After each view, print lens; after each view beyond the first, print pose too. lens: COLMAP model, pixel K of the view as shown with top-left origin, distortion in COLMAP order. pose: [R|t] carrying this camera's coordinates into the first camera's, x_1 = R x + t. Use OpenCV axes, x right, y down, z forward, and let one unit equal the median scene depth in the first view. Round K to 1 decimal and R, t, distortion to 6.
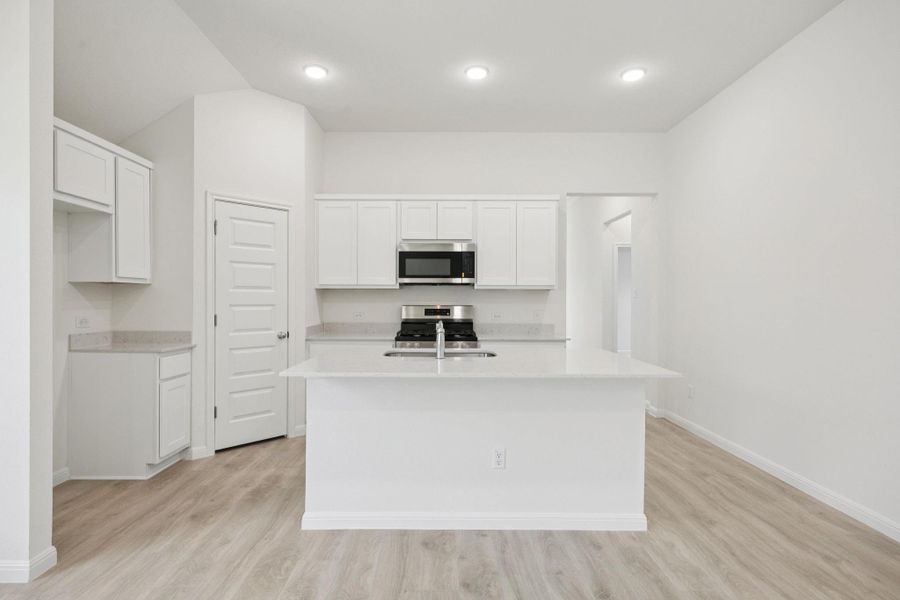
lens RADIAL K [[453.5, 0, 450.0], [0, 453.5, 300.0], [0, 0, 1]] dist [0.001940, 0.000098]
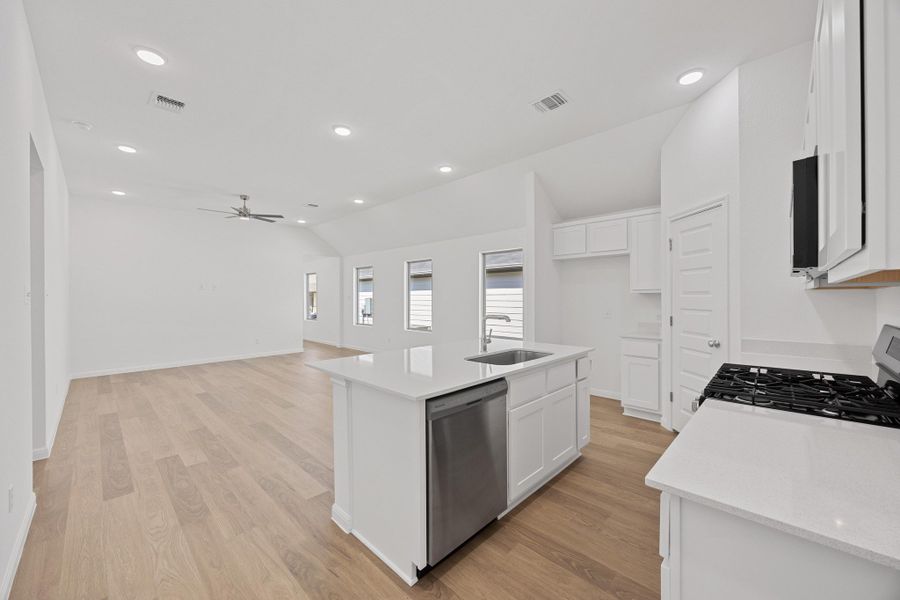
lens RADIAL K [[344.3, 0, 447.3], [0, 344.3, 295.8], [0, 0, 1]] dist [-0.003023, 0.000289]
pose [[-0.702010, -0.004457, -0.712153, 0.507744], [0.000954, 0.999974, -0.007199, -0.015297], [0.712166, -0.005733, -0.701988, 1.105749]]
